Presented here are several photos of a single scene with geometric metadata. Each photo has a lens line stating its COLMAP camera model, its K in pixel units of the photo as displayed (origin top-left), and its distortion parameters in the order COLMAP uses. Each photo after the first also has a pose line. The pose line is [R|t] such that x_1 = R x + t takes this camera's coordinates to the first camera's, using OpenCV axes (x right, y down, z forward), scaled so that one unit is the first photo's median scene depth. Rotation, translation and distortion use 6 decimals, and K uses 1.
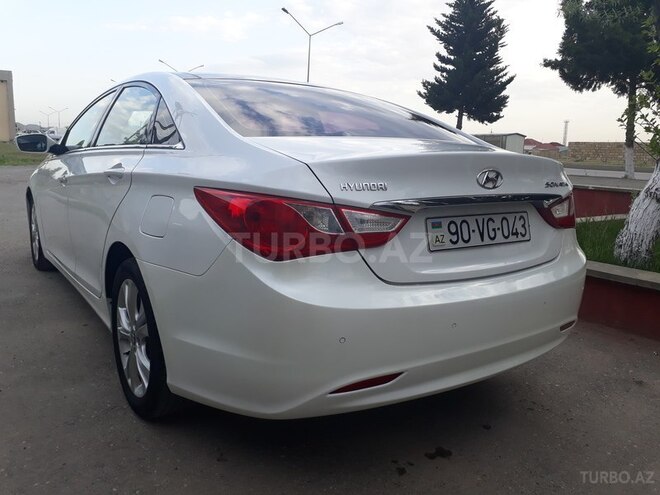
lens RADIAL K [[520.6, 0, 330.0], [0, 520.6, 247.5], [0, 0, 1]] dist [0.089997, -0.172790]
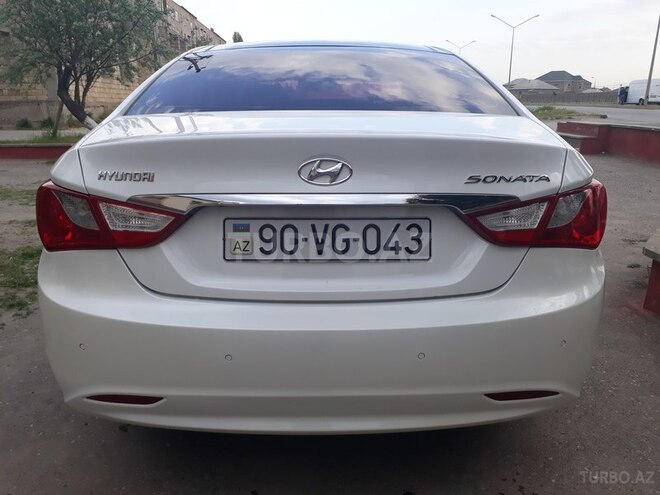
lens RADIAL K [[520.6, 0, 330.0], [0, 520.6, 247.5], [0, 0, 1]] dist [0.089997, -0.172790]
pose [[0.833995, 0.119192, -0.538744, 0.707467], [-0.078933, 0.992120, 0.097305, -0.095950], [0.546096, -0.038628, 0.836831, 0.393020]]
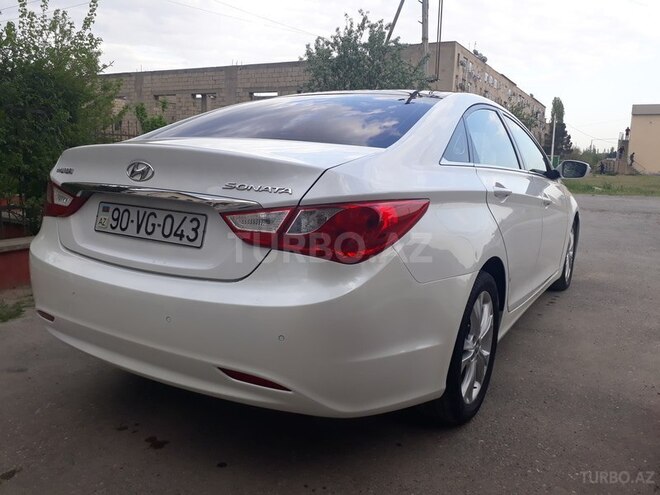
lens RADIAL K [[520.6, 0, 330.0], [0, 520.6, 247.5], [0, 0, 1]] dist [0.089997, -0.172790]
pose [[0.417269, 0.139162, -0.898065, 1.366253], [-0.195078, 0.978886, 0.061047, -0.119579], [0.887599, 0.149720, 0.435606, 0.901400]]
